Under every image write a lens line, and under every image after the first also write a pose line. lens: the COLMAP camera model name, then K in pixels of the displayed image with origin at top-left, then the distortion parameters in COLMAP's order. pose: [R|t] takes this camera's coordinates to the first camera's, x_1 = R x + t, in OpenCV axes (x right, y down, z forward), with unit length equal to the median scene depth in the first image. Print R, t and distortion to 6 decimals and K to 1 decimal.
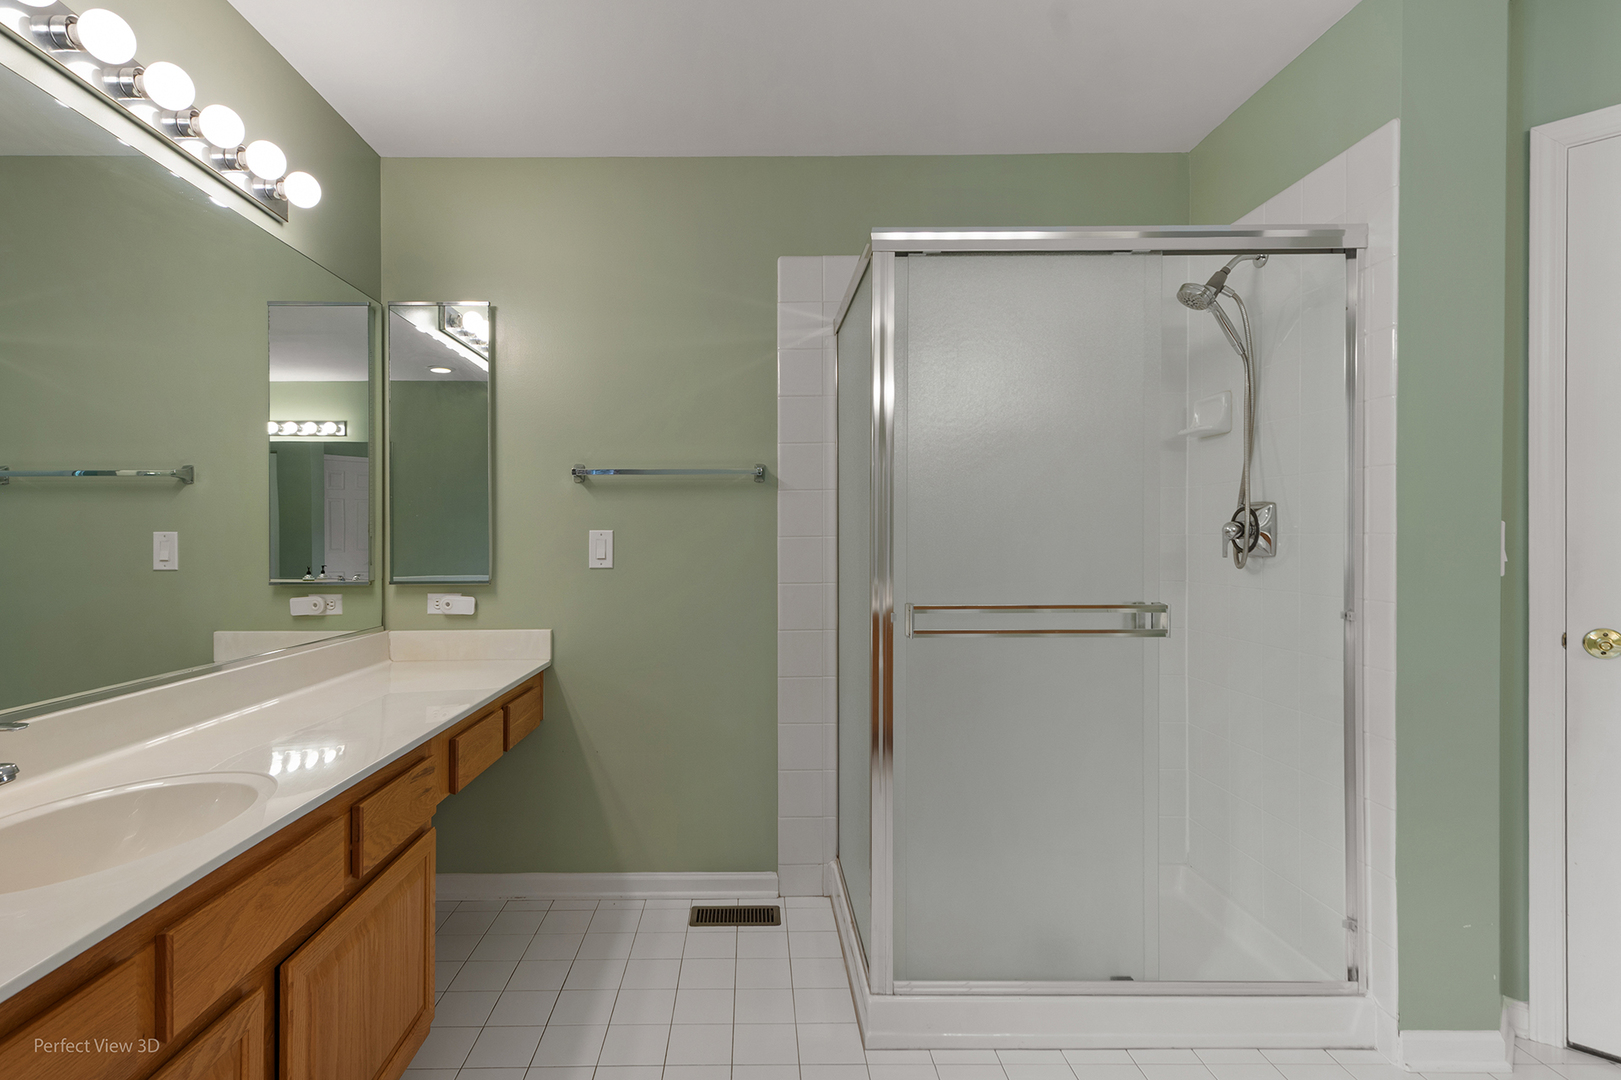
lens RADIAL K [[797.6, 0, 809.4], [0, 797.6, 541.8], [0, 0, 1]] dist [0.012919, -0.001720]
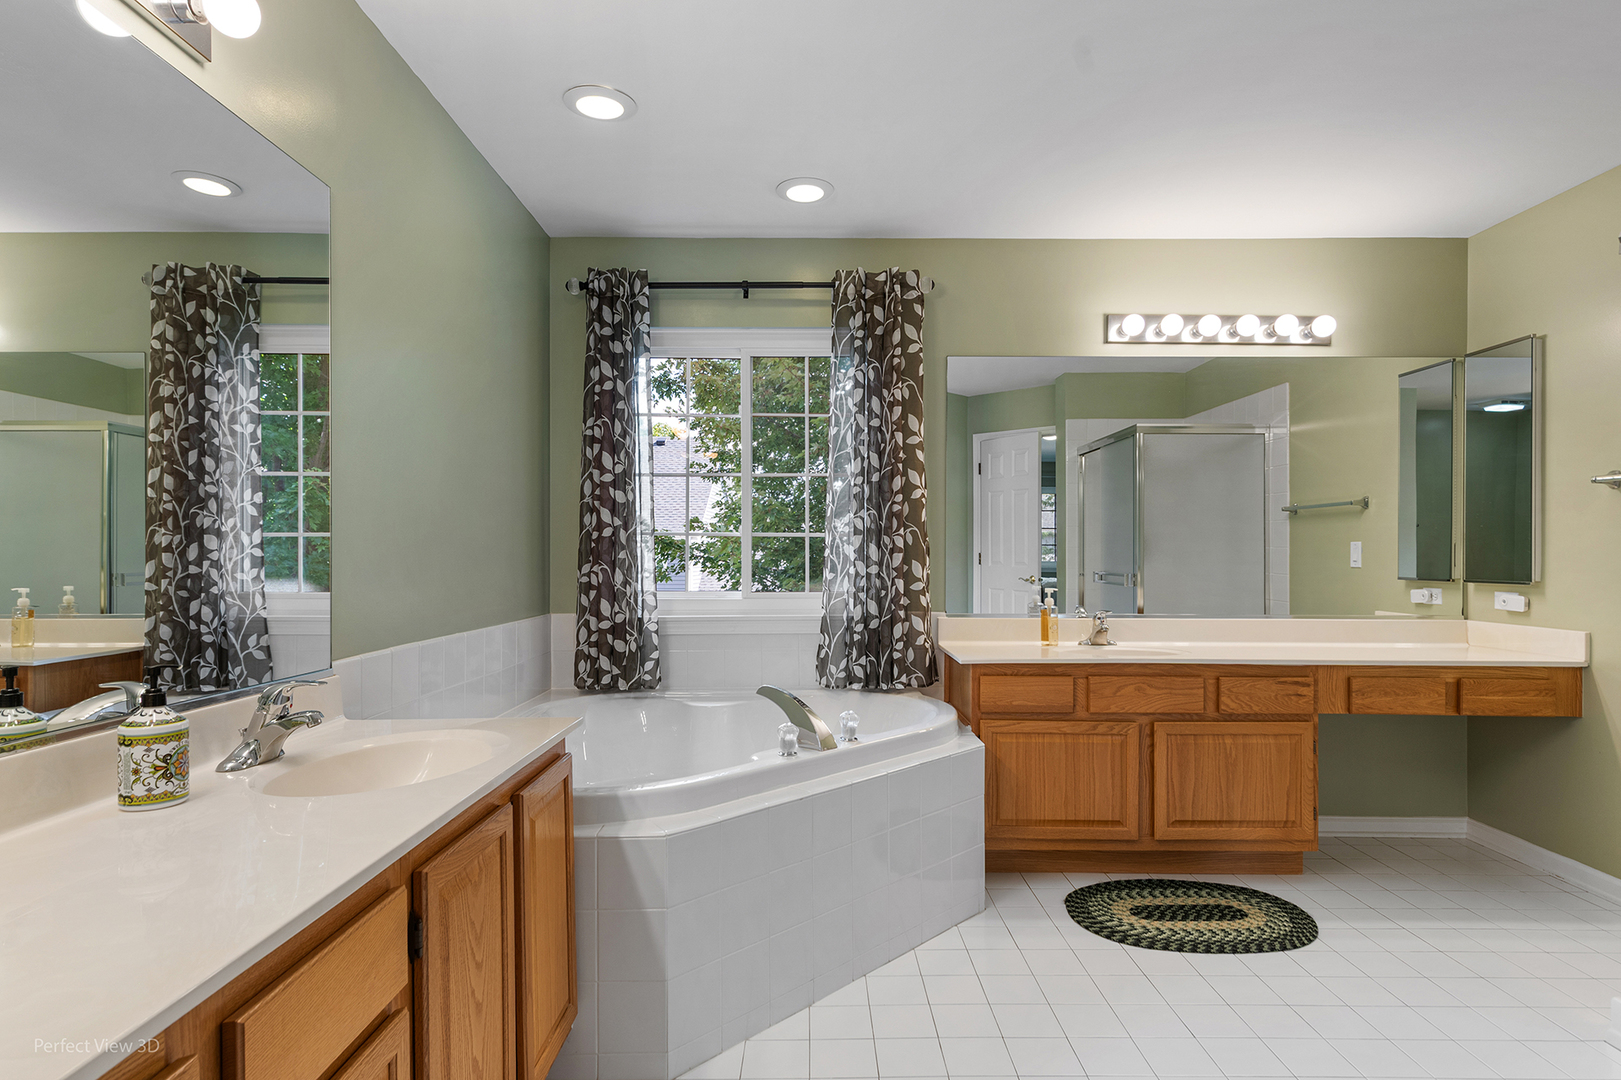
lens RADIAL K [[850.6, 0, 810.9], [0, 850.6, 547.2], [0, 0, 1]] dist [0.029001, 0.000278]
pose [[-0.006869, -0.003352, -0.999971, 0.809850], [-0.005443, 0.999980, -0.003314, 0.008828], [0.999962, 0.005420, -0.006887, -0.002485]]
